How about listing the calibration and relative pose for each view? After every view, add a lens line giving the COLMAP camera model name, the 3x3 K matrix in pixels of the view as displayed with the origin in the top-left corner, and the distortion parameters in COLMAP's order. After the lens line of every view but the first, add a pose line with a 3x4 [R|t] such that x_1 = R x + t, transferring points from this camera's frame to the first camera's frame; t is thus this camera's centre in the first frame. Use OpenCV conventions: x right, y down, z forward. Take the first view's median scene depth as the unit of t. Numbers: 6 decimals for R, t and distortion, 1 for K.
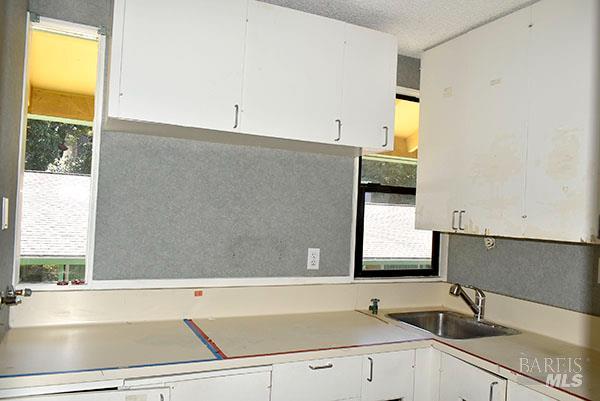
lens RADIAL K [[461.7, 0, 300.0], [0, 461.7, 200.5], [0, 0, 1]] dist [-0.030242, 0.002919]
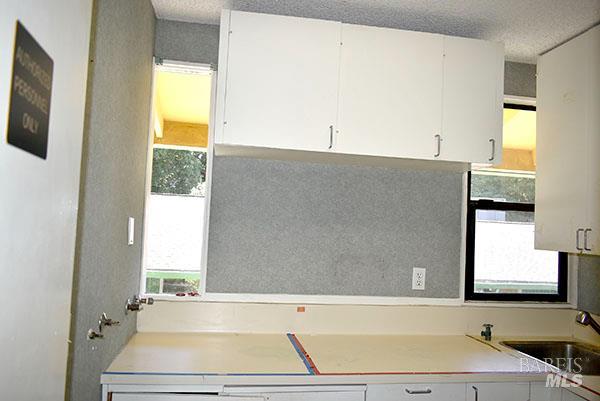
lens RADIAL K [[461.7, 0, 300.0], [0, 461.7, 200.5], [0, 0, 1]] dist [-0.030242, 0.002919]
pose [[0.961131, -0.017713, -0.275525, 0.061069], [0.005811, 0.999017, -0.043952, 0.003317], [0.276032, 0.040643, 0.960289, -0.002079]]
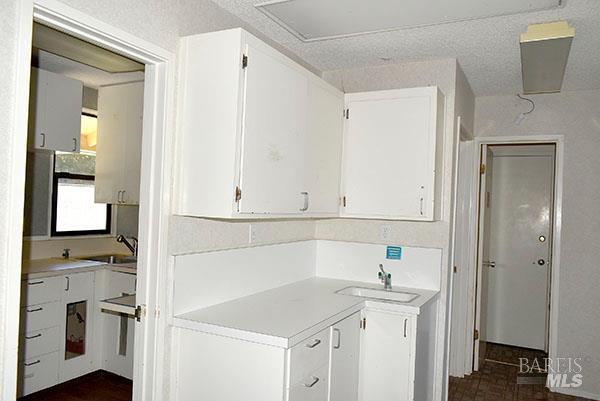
lens RADIAL K [[461.7, 0, 300.0], [0, 461.7, 200.5], [0, 0, 1]] dist [-0.030242, 0.002919]
pose [[0.784543, -0.012621, 0.619945, -0.176608], [-0.015204, 0.999101, 0.039581, -0.017934], [-0.619887, -0.040478, 0.783646, -0.687475]]
